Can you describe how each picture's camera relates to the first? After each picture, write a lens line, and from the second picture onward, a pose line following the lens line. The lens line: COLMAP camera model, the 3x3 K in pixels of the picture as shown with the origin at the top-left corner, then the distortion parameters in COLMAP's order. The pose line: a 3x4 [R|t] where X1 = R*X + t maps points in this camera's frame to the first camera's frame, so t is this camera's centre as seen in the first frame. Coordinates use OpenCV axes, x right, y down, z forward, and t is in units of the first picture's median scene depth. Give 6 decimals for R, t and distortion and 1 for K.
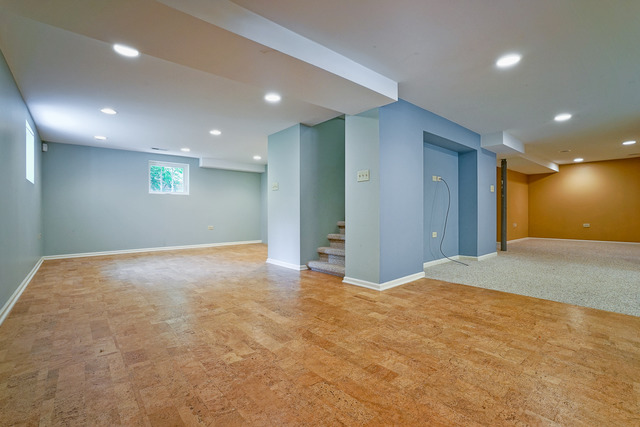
lens RADIAL K [[293.1, 0, 320.1], [0, 293.1, 214.6], [0, 0, 1]] dist [-0.018308, 0.003745]
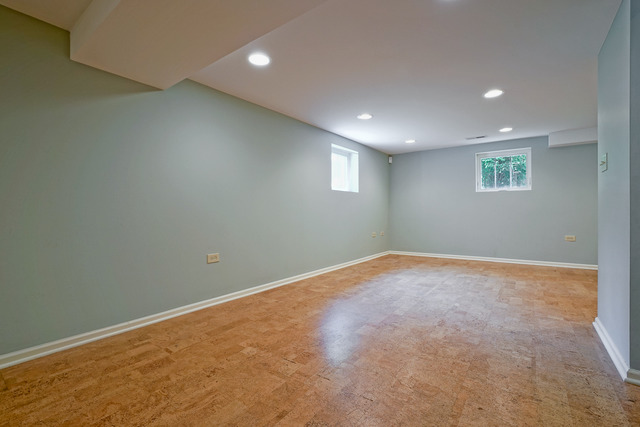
lens RADIAL K [[293.1, 0, 318.6], [0, 293.1, 211.5], [0, 0, 1]] dist [-0.018308, 0.003745]
pose [[0.221258, 0.000442, -0.975215, 0.367309], [-0.004098, 0.999991, -0.000477, -0.040941], [0.975207, 0.004102, 0.221258, 1.003659]]
